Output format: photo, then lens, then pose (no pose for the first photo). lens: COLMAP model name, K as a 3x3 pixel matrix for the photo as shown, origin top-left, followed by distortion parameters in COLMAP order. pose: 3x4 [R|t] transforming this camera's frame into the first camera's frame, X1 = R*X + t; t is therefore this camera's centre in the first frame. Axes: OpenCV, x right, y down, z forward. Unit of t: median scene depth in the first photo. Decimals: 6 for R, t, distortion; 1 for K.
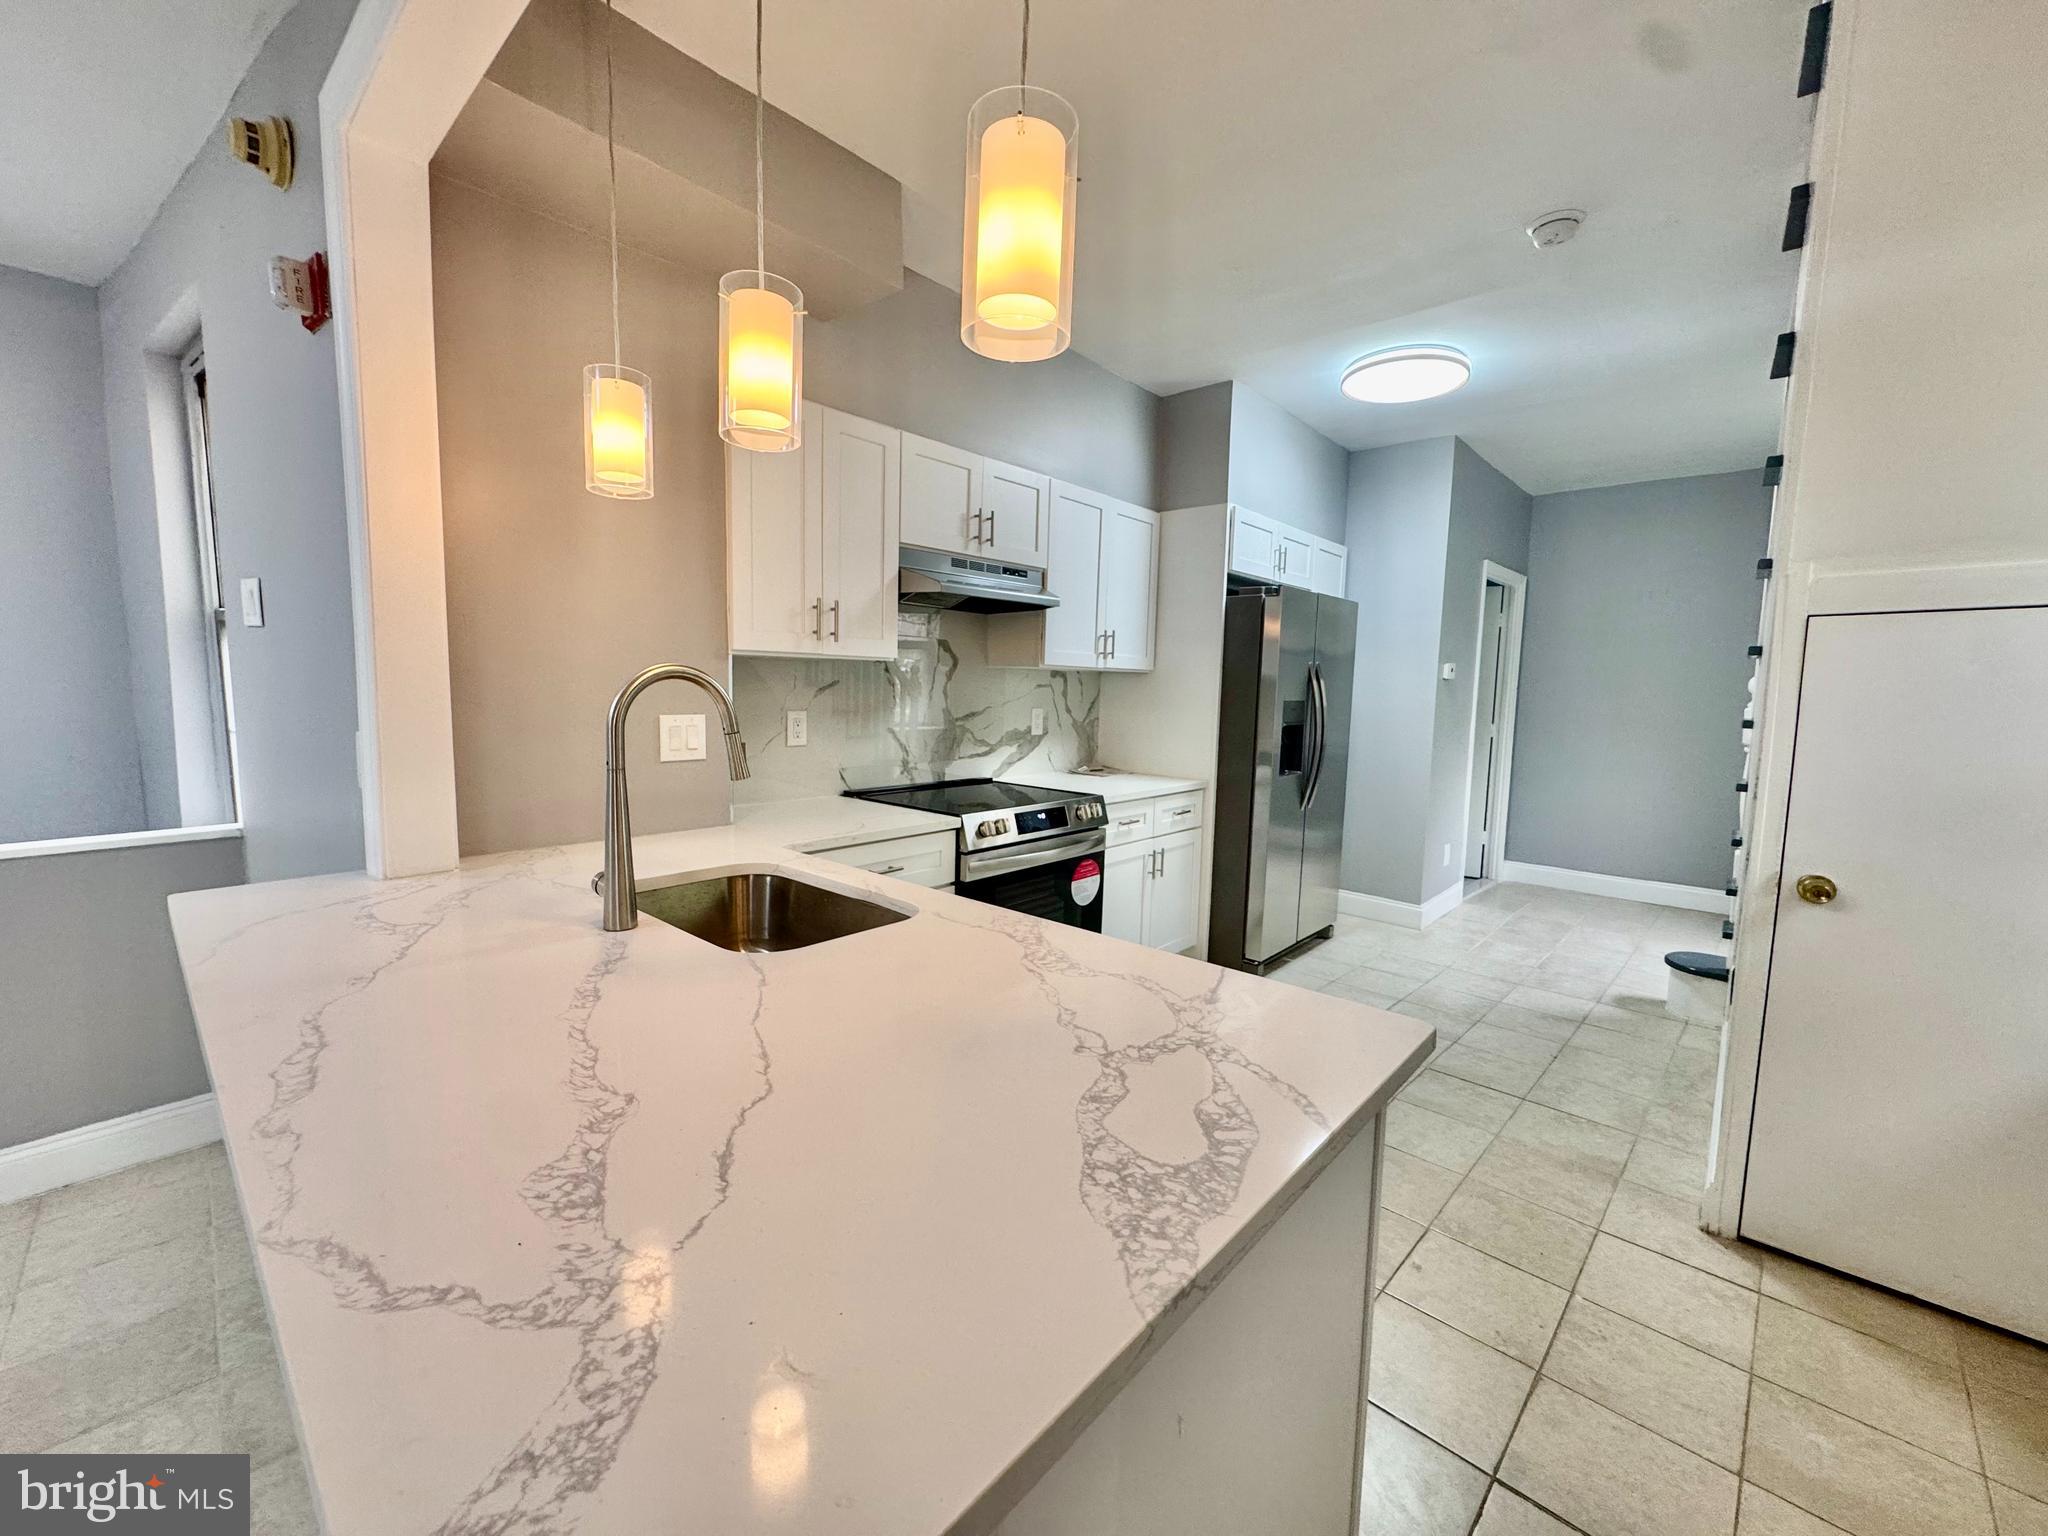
lens RADIAL K [[821.2, 0, 1026.4], [0, 821.2, 769.6], [0, 0, 1]] dist [-0.001485, 0.000014]
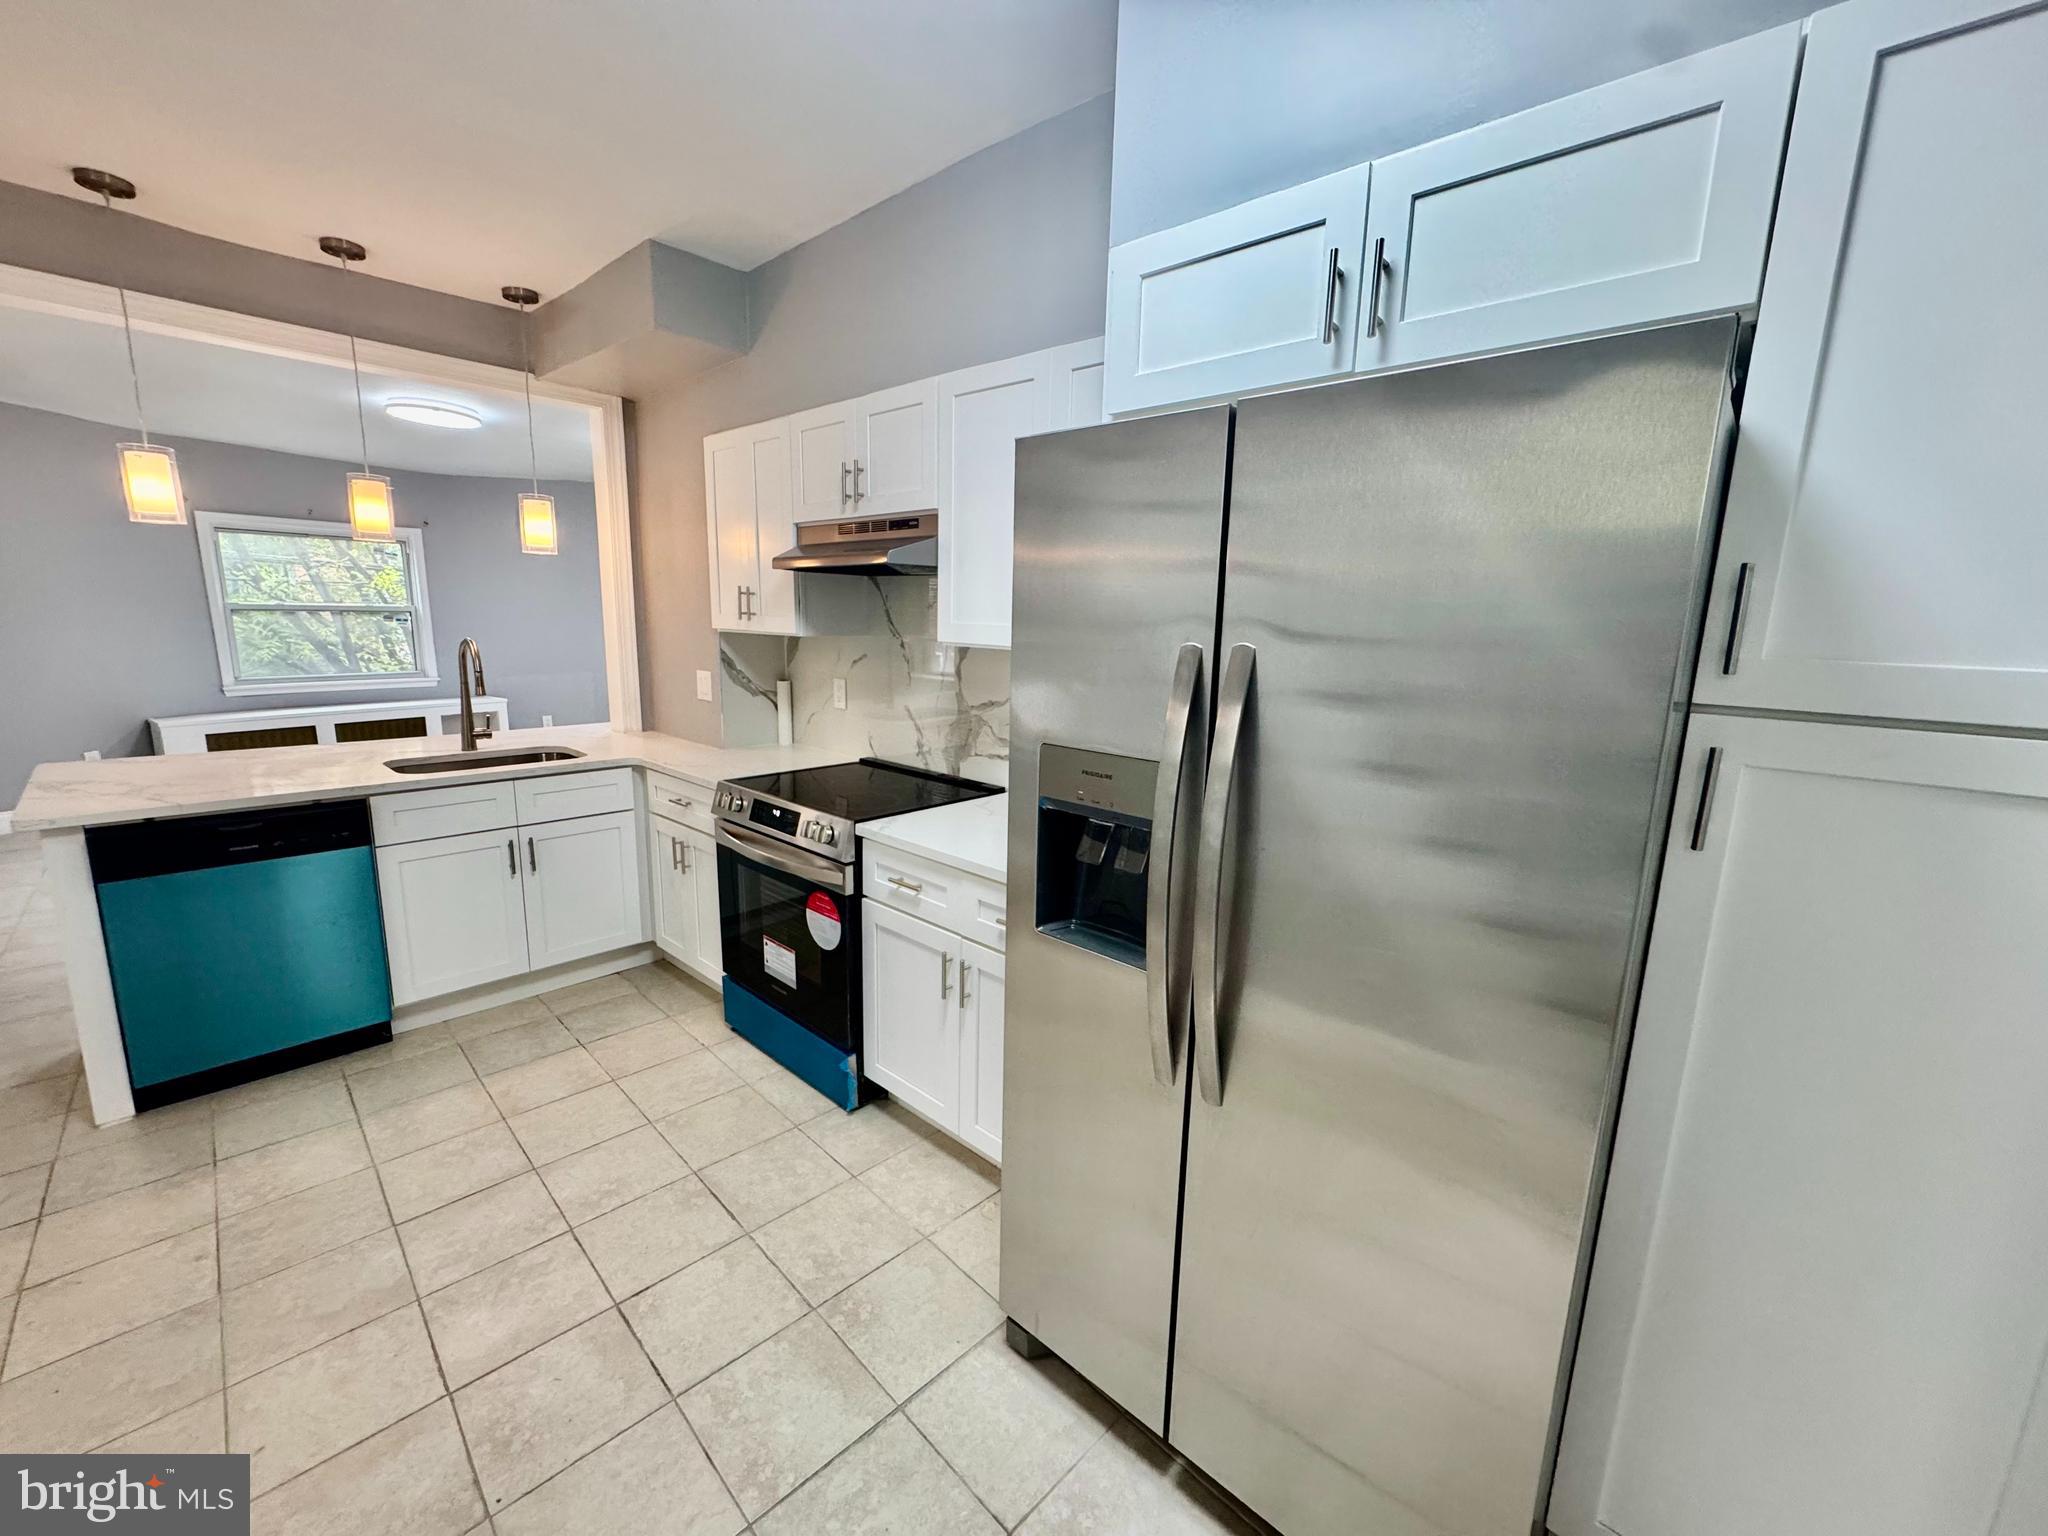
lens RADIAL K [[821.2, 0, 1022.8], [0, 821.2, 767.3], [0, 0, 1]] dist [-0.001485, 0.000014]
pose [[-0.020653, 0.159777, -0.986937, 0.789013], [-0.127709, 0.978639, 0.161106, -0.150854], [0.991597, 0.129368, 0.000194, 1.126431]]
